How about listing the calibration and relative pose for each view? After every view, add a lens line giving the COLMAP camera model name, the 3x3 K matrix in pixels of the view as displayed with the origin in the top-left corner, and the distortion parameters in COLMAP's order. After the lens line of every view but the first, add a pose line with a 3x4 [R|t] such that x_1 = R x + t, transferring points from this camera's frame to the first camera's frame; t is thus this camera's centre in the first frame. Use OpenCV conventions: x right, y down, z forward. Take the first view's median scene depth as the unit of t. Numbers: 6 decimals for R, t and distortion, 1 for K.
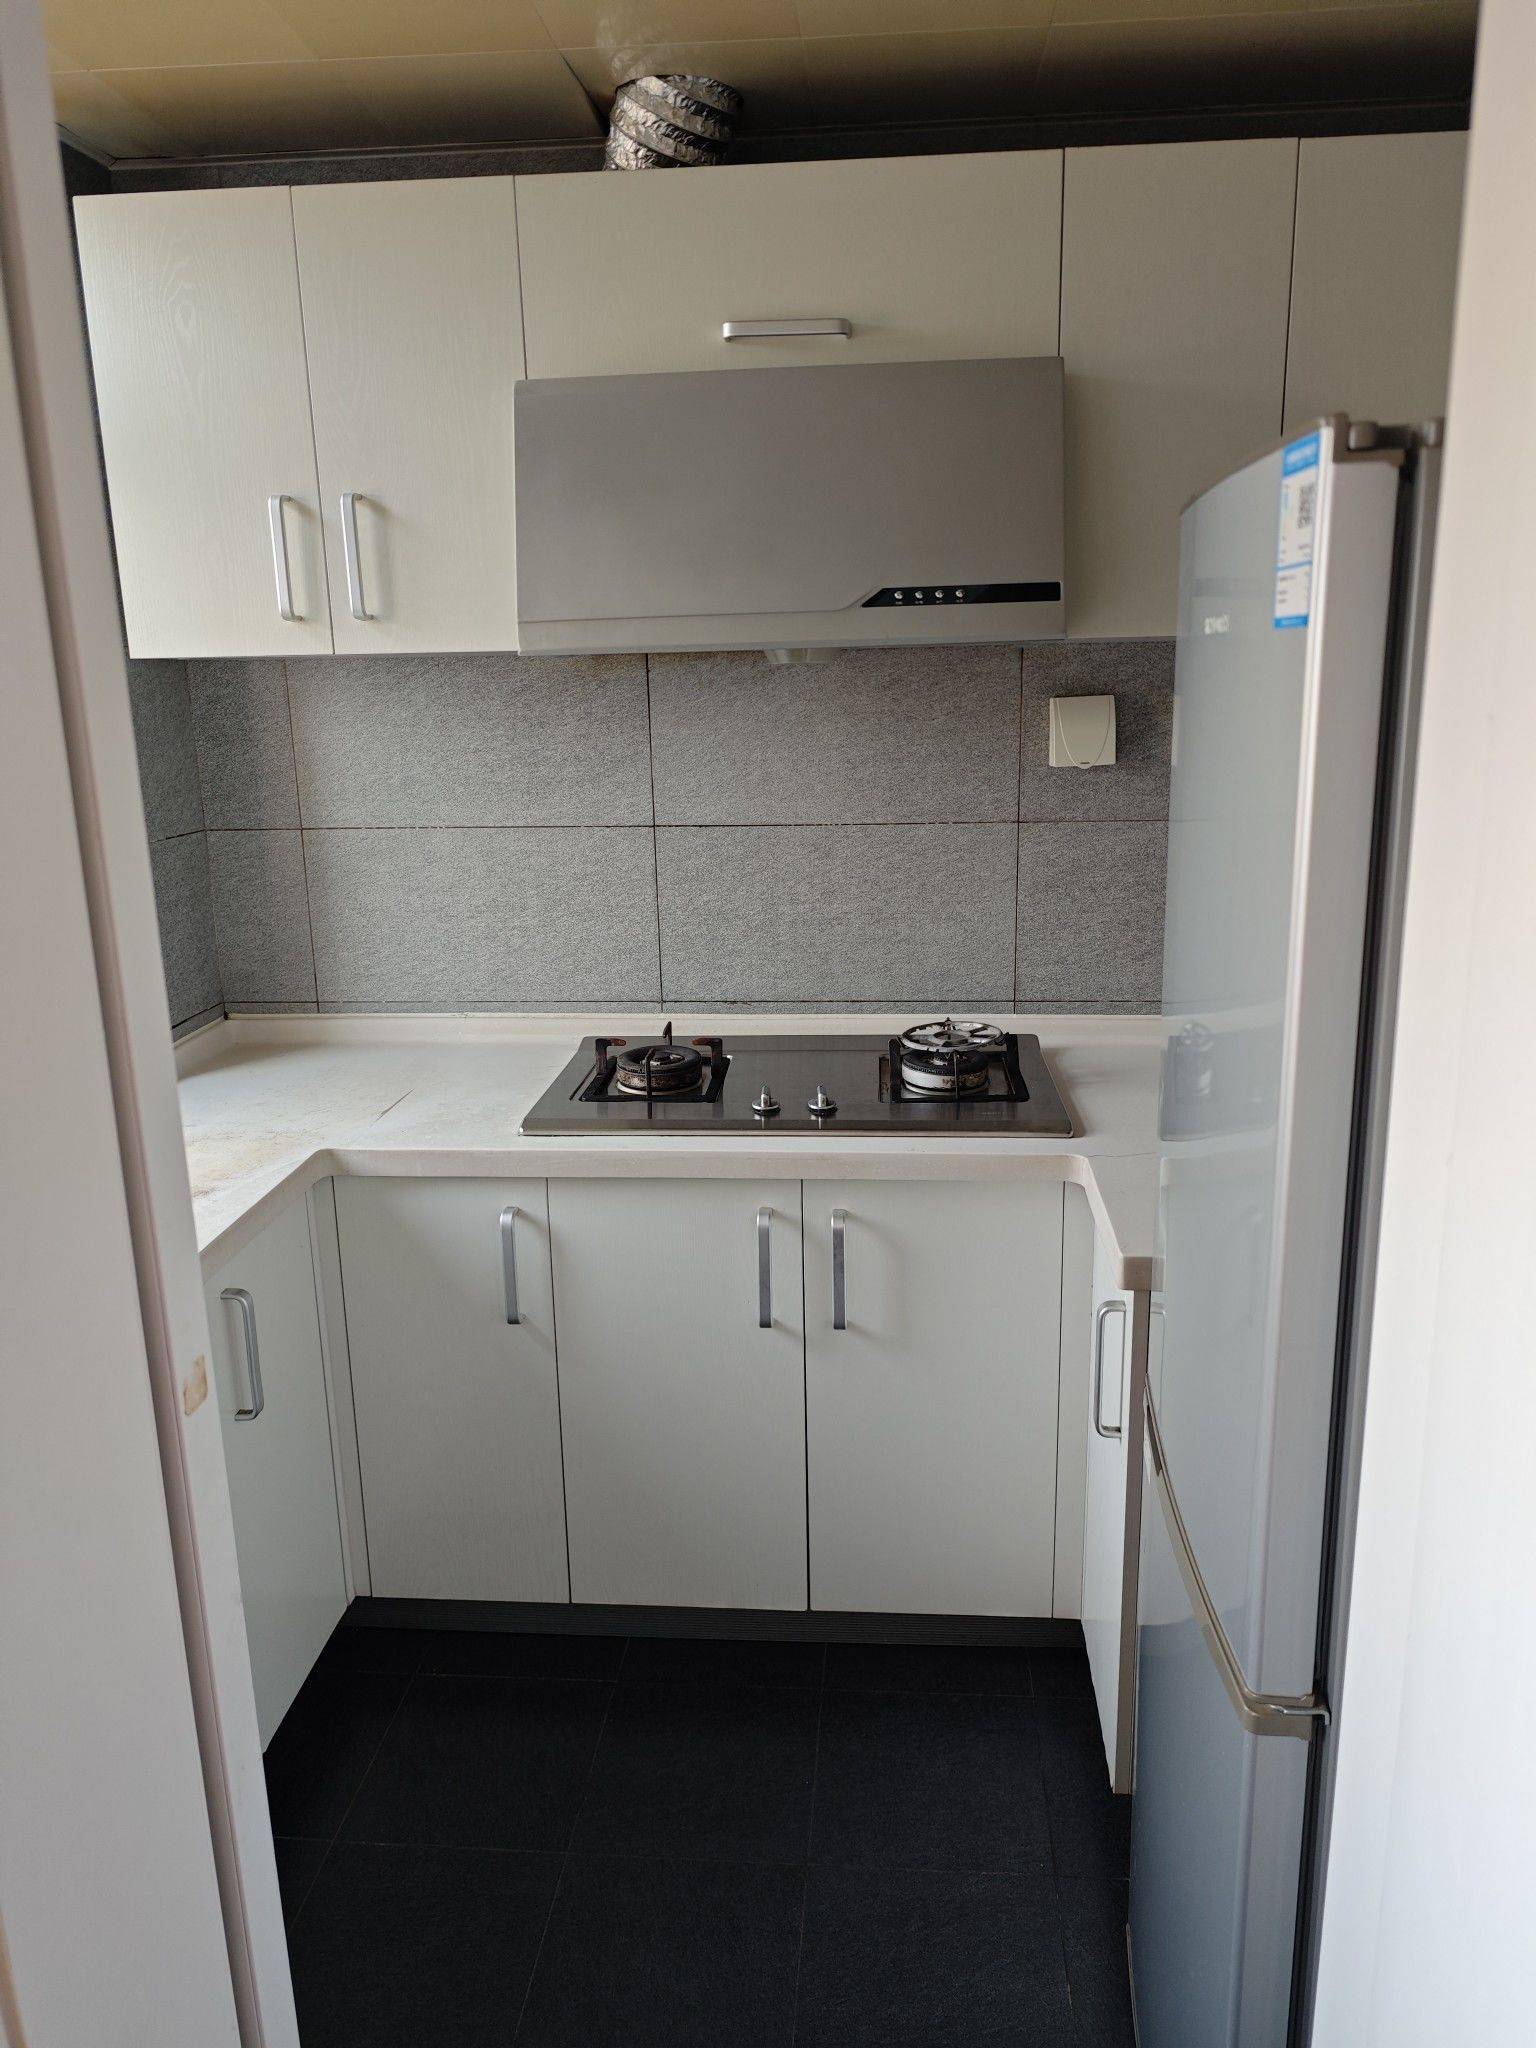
lens RADIAL K [[1406.3, 0, 768.0], [0, 1406.3, 1024.0], [0, 0, 1]] dist [-0.009140, -0.006770]
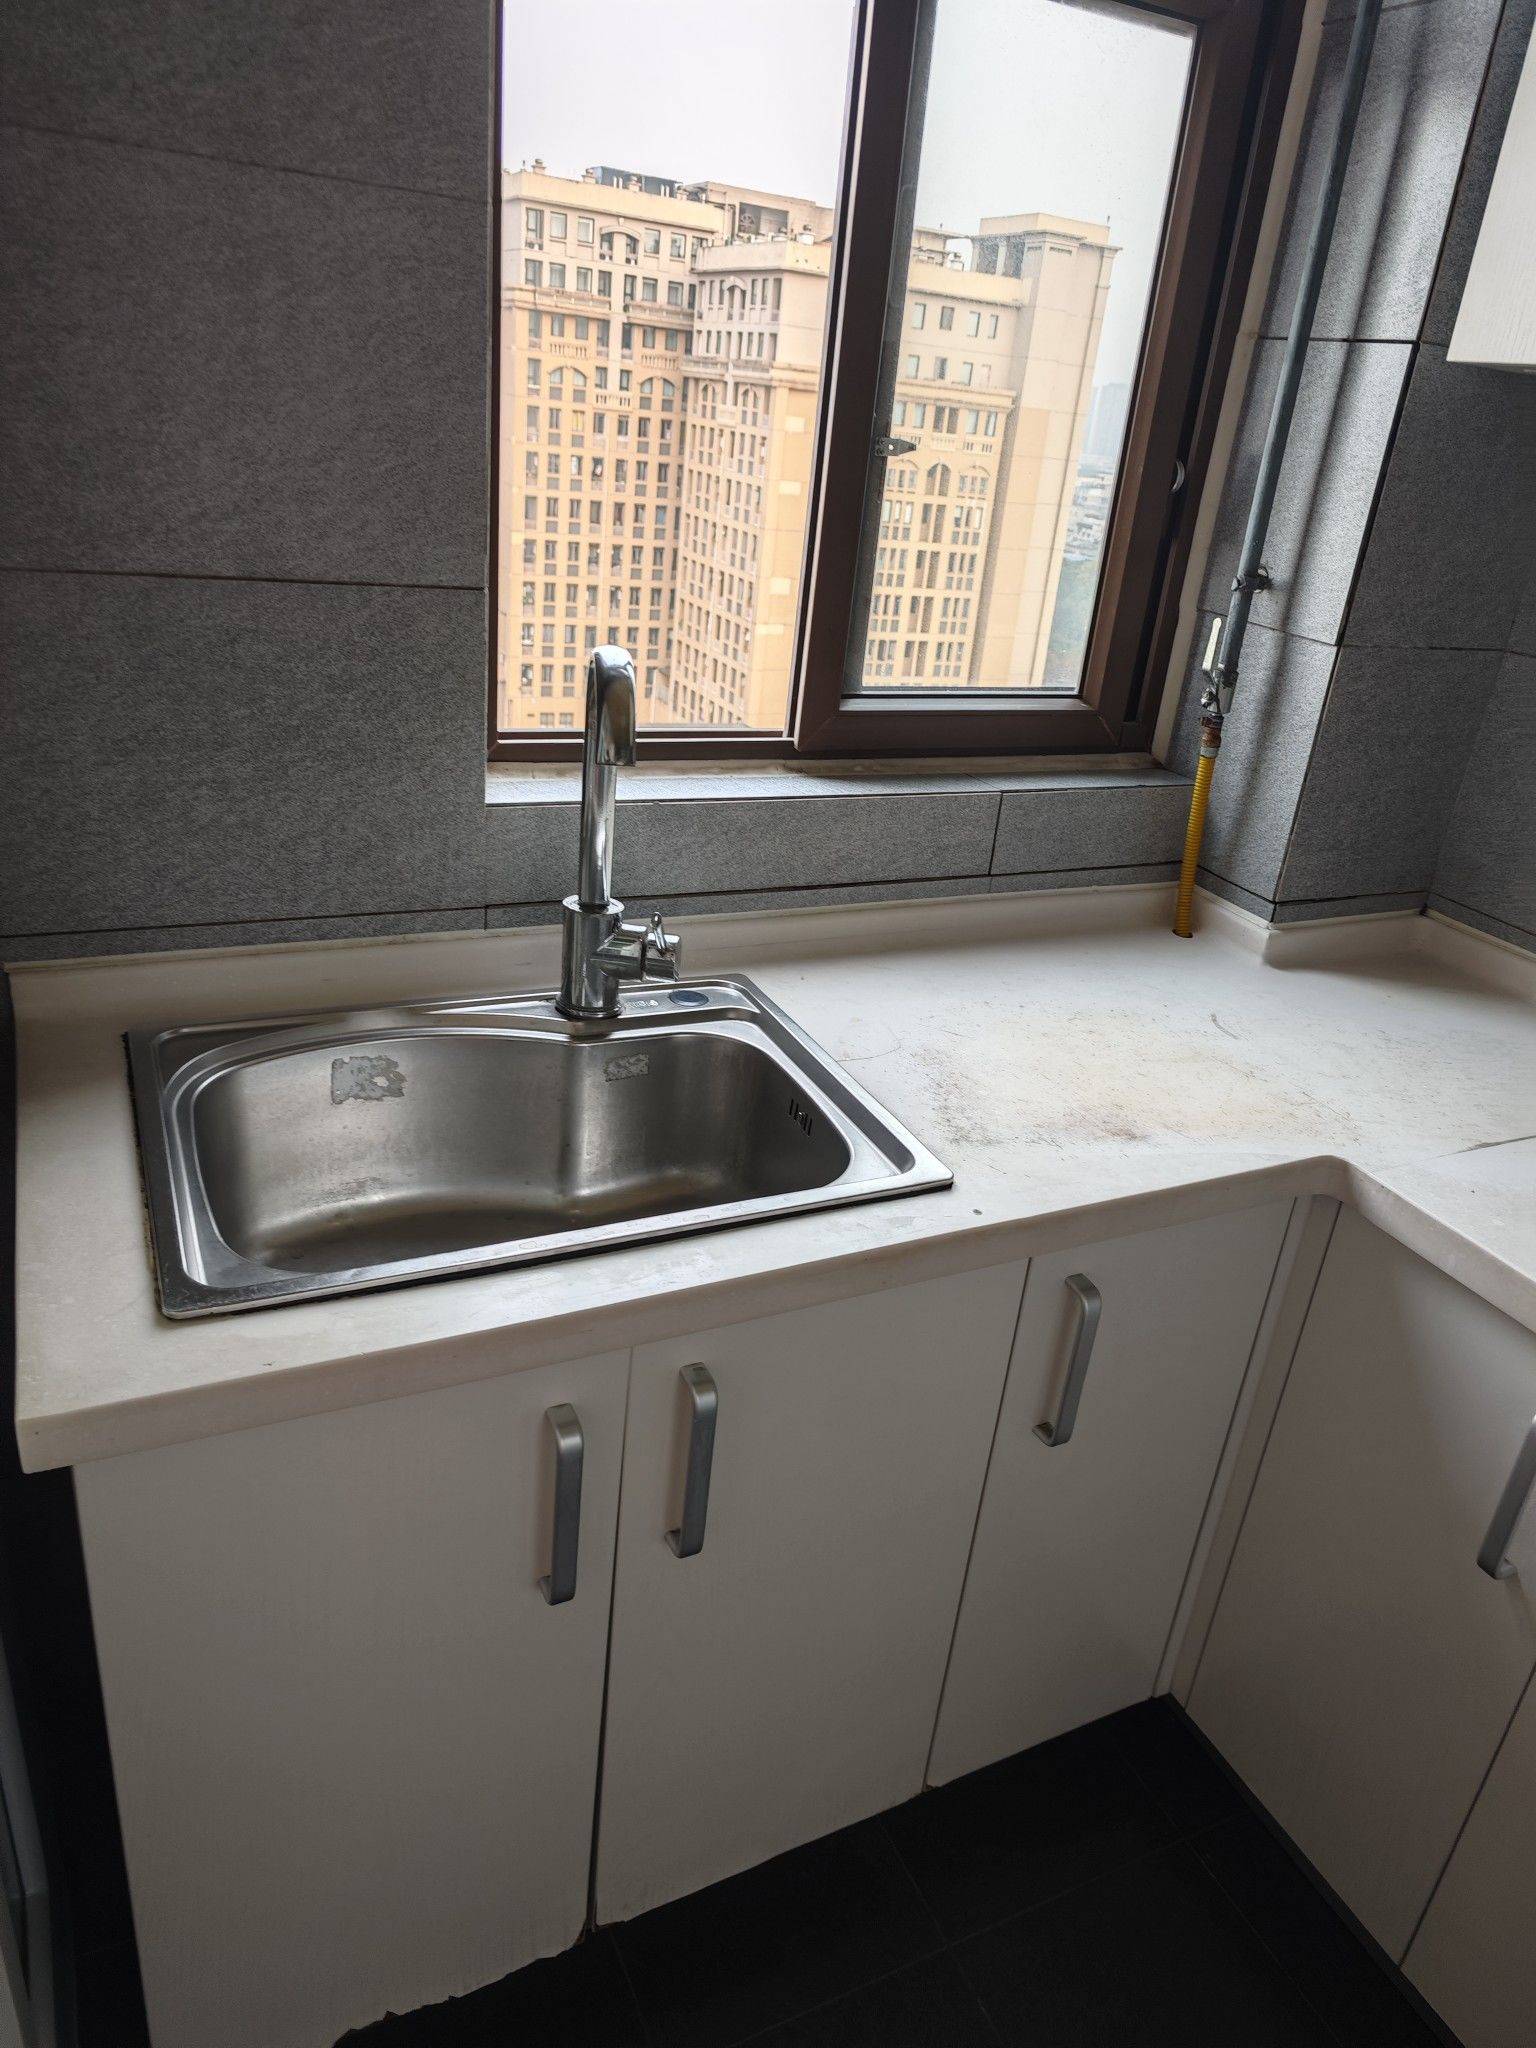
lens RADIAL K [[1406.3, 0, 768.0], [0, 1406.3, 1024.0], [0, 0, 1]] dist [-0.009140, -0.006770]
pose [[0.503178, 0.413805, -0.758669, 0.019413], [-0.307014, 0.906231, 0.290667, -0.073393], [0.807808, 0.086665, 0.583039, 0.389288]]
